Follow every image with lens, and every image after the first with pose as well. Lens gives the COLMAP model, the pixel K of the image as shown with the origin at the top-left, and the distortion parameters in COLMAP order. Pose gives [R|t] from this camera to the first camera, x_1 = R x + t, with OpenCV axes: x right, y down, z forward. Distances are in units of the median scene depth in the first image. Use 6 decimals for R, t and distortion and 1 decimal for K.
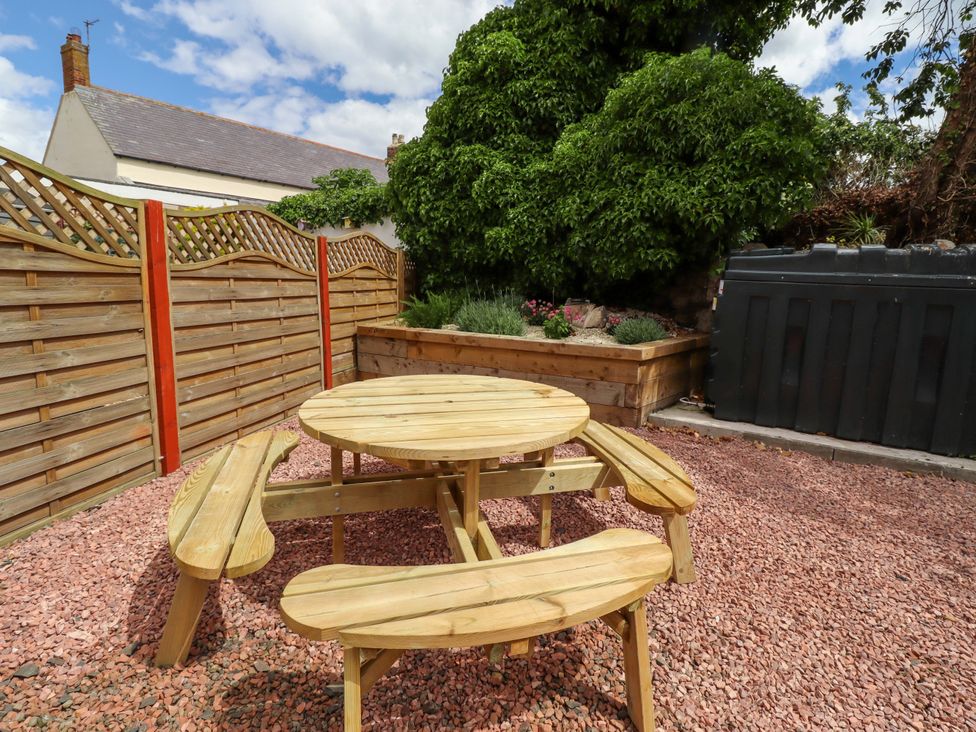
lens RADIAL K [[508.9, 0, 497.3], [0, 508.9, 350.2], [0, 0, 1]] dist [0.005689, -0.001197]
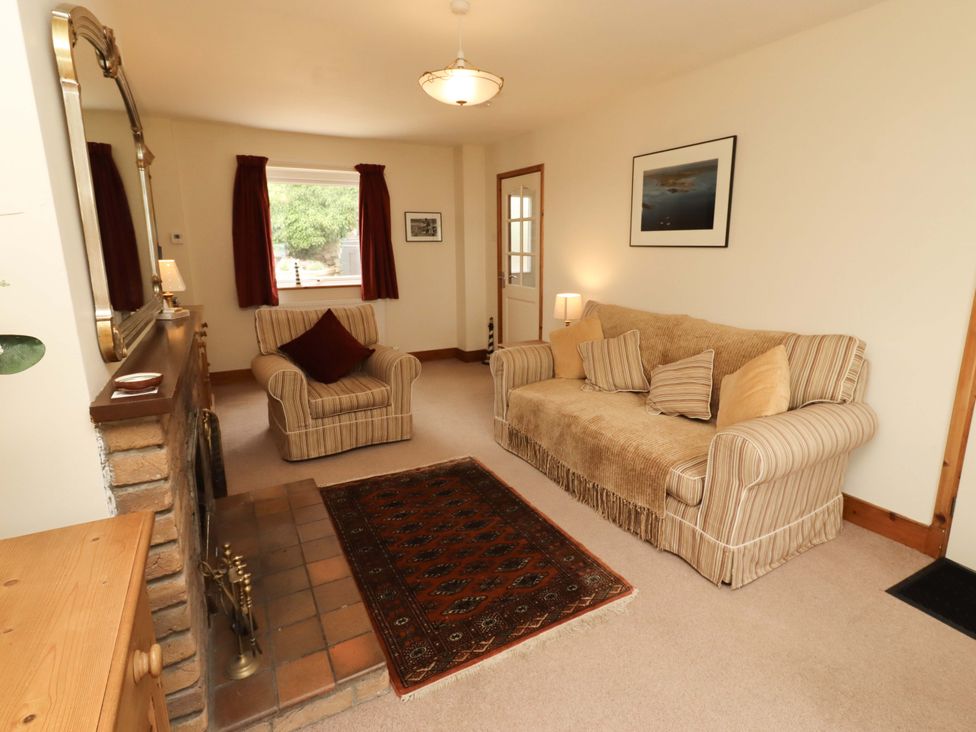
lens RADIAL K [[508.9, 0, 494.7], [0, 508.9, 352.4], [0, 0, 1]] dist [0.005689, -0.001197]
pose [[0.776349, -0.161244, 0.609330, -0.685333], [0.107341, 0.986425, 0.124270, 0.168472], [-0.621096, -0.031070, 0.783118, -1.687541]]
